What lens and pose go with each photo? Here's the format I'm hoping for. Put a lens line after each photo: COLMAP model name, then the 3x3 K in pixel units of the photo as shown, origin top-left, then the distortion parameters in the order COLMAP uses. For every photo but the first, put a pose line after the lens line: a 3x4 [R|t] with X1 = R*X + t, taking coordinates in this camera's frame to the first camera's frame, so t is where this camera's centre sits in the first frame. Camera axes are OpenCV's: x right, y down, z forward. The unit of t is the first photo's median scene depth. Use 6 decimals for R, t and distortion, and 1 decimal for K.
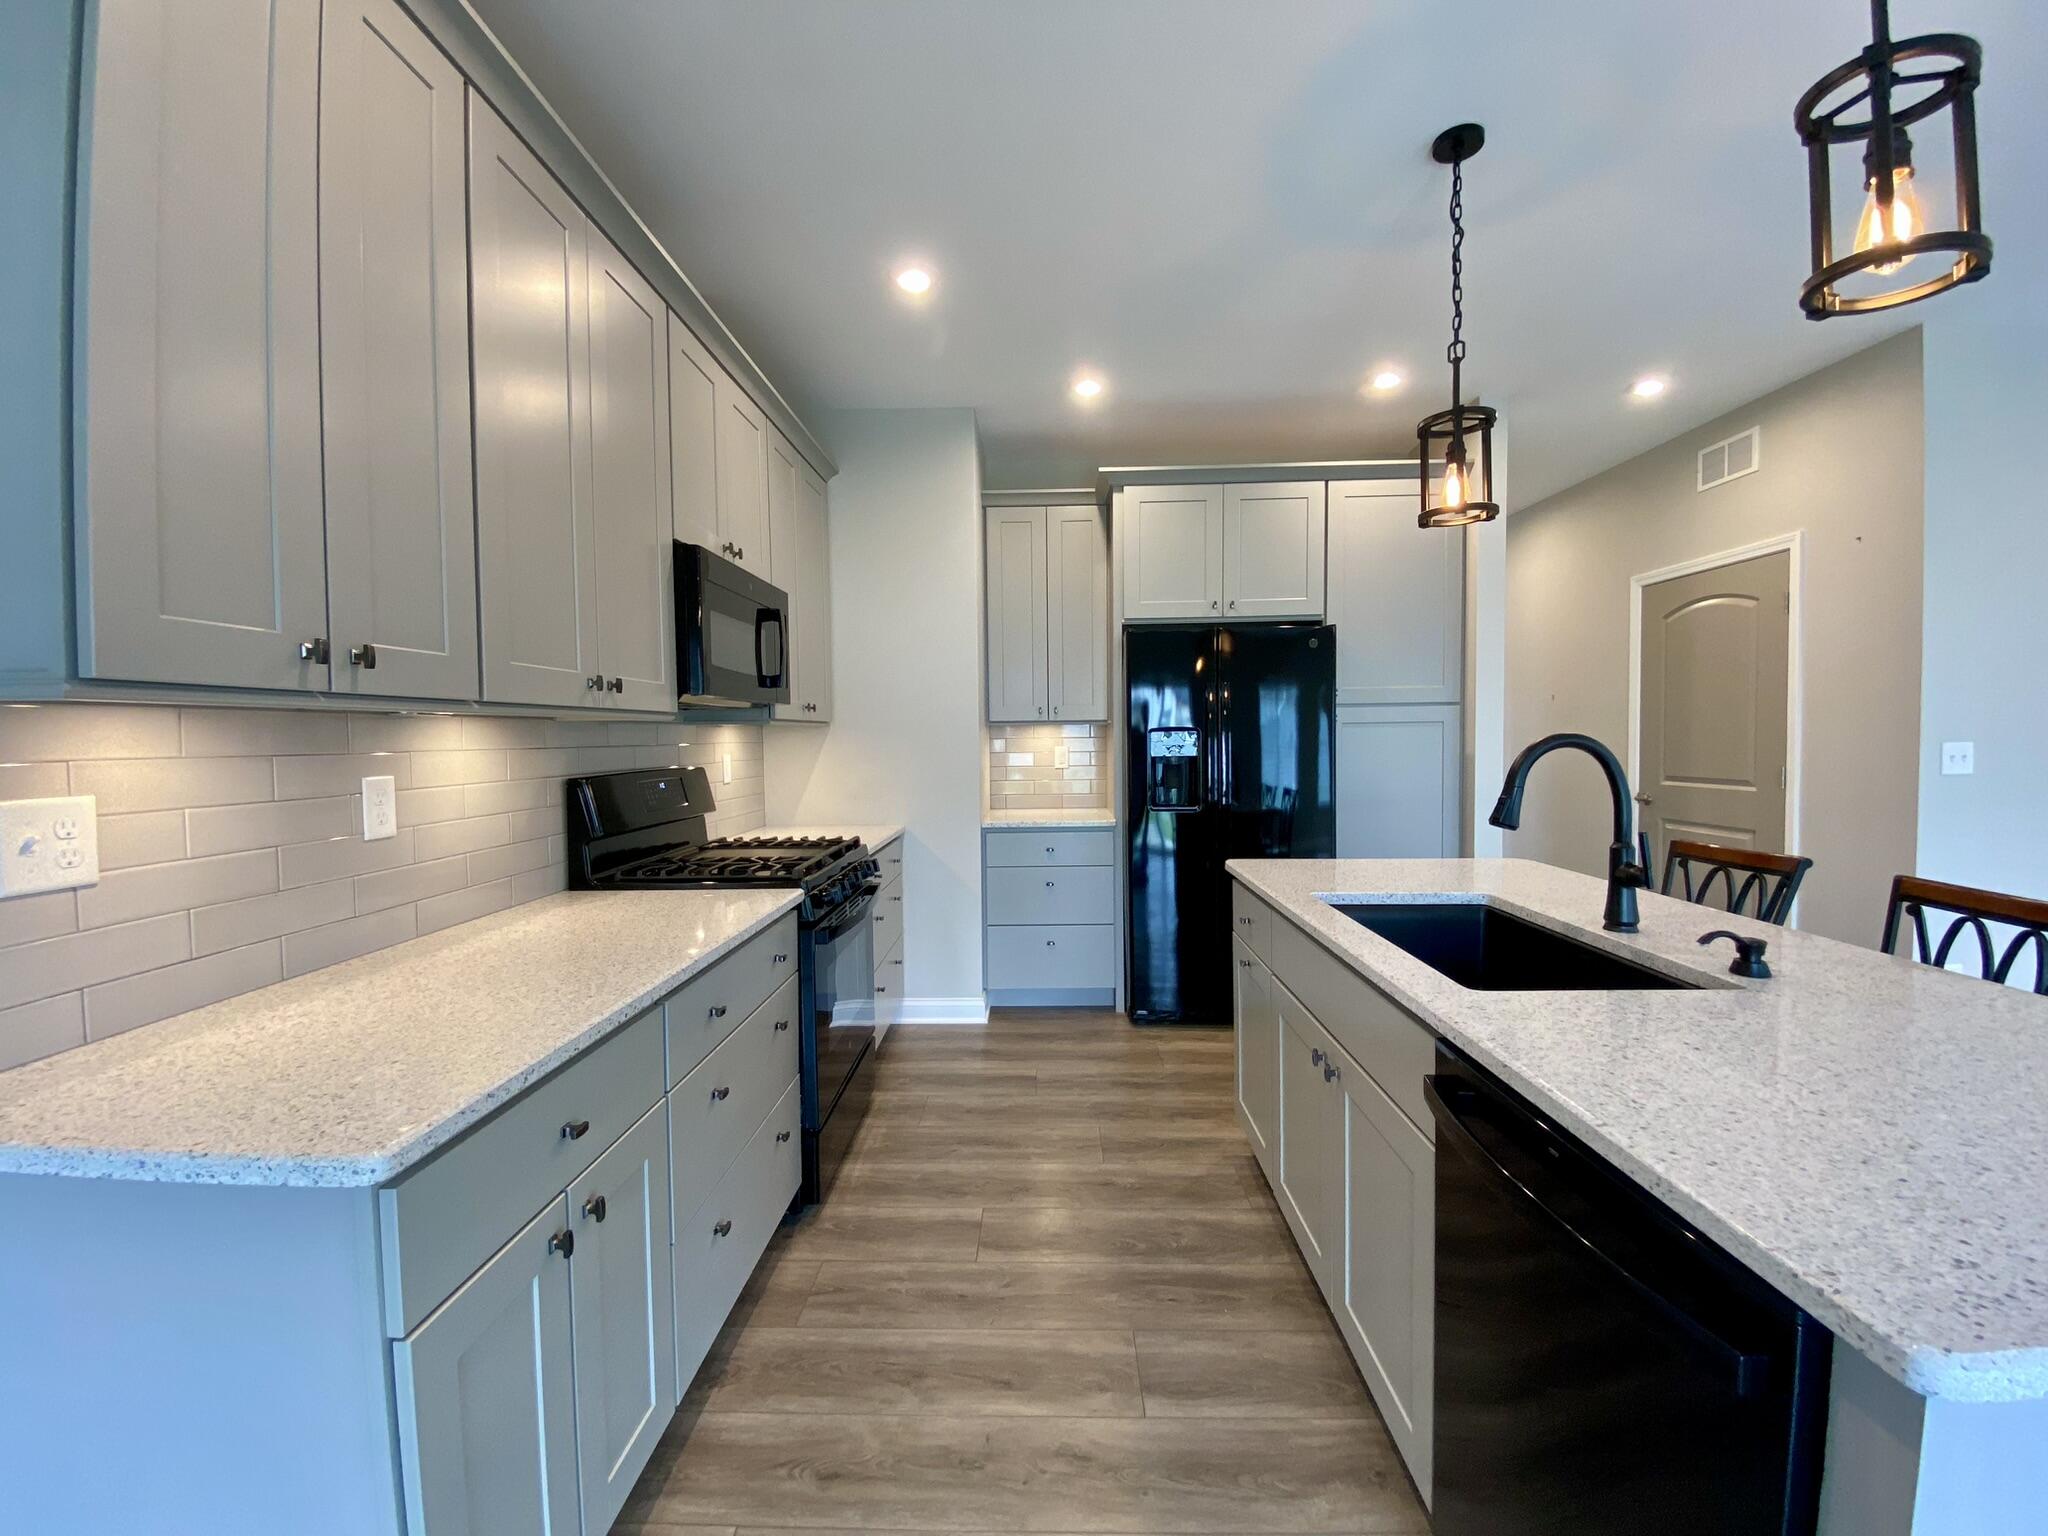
lens RADIAL K [[824.5, 0, 1020.0], [0, 824.5, 764.8], [0, 0, 1]] dist [0.009044, -0.013140]
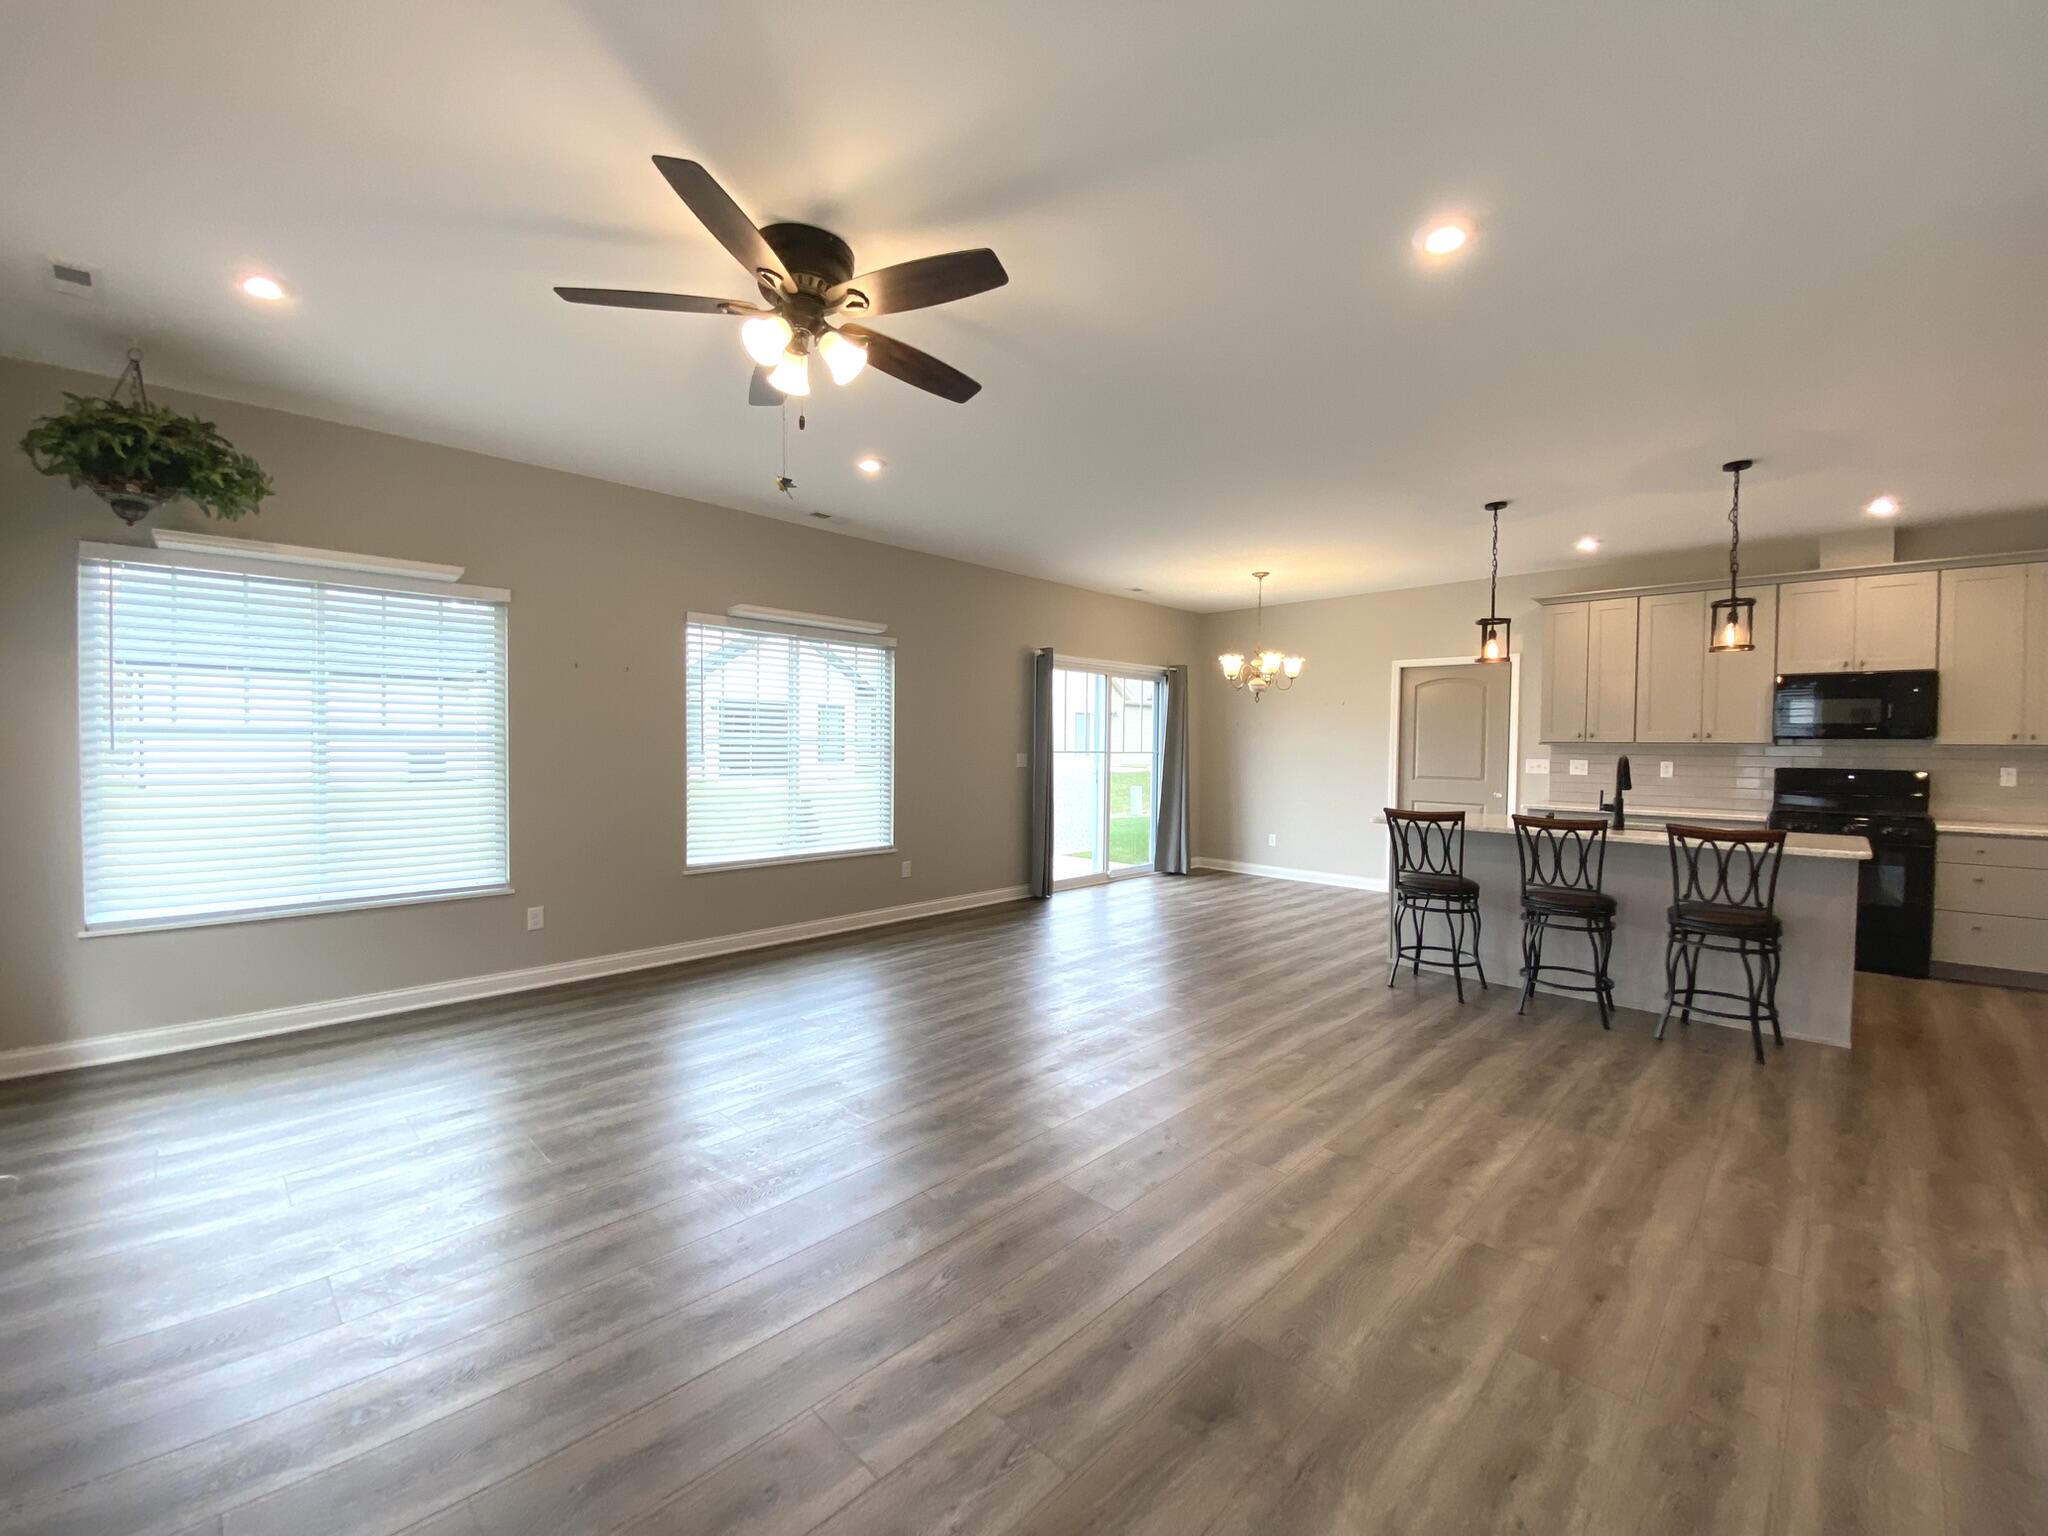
lens RADIAL K [[824.5, 0, 1032.8], [0, 824.5, 768.6], [0, 0, 1]] dist [0.009044, -0.013140]
pose [[-0.674661, 0.030166, -0.737511, 2.871426], [-0.025750, 0.997594, 0.064360, -0.088313], [0.737678, 0.062412, -0.672262, 1.000608]]
